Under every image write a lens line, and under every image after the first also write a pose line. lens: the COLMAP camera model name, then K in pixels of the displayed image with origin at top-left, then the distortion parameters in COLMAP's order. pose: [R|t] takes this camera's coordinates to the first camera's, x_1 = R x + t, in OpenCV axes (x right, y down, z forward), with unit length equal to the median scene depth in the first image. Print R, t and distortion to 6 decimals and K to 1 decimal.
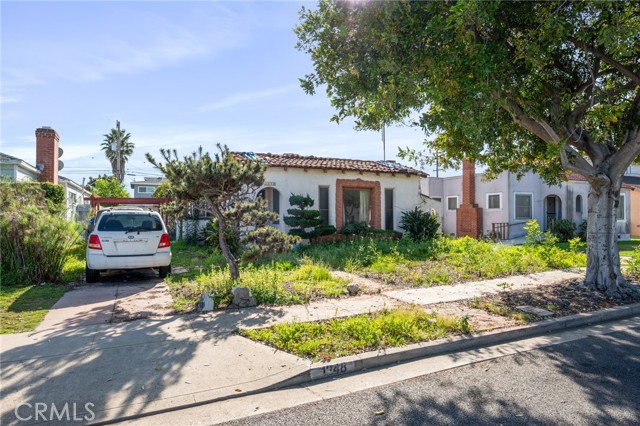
lens RADIAL K [[375.9, 0, 320.3], [0, 375.9, 210.7], [0, 0, 1]] dist [-0.025701, 0.000341]
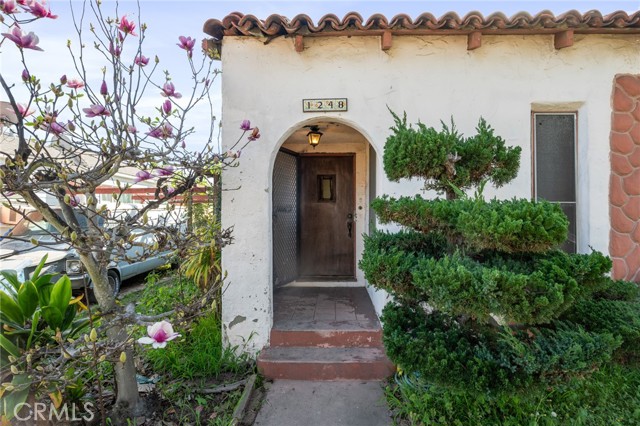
lens RADIAL K [[339.3, 0, 323.3], [0, 339.3, 212.7], [0, 0, 1]] dist [0.001700, -0.000269]
pose [[0.889792, -0.003217, -0.456354, -0.023484], [0.001940, 0.999993, -0.003266, 0.003765], [0.456362, 0.002021, 0.889792, 0.702707]]
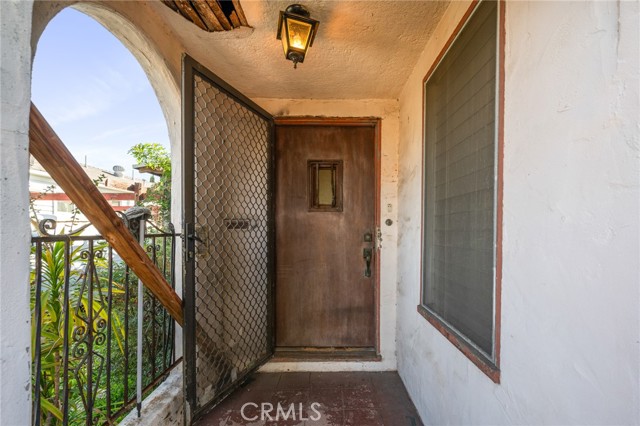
lens RADIAL K [[274.1, 0, 319.7], [0, 274.1, 214.8], [0, 0, 1]] dist [-0.003270, -0.000532]
pose [[0.891161, -0.021129, -0.453195, -0.111979], [-0.004297, 0.998477, -0.055001, 0.002058], [0.453667, 0.050962, 0.889713, 0.875202]]
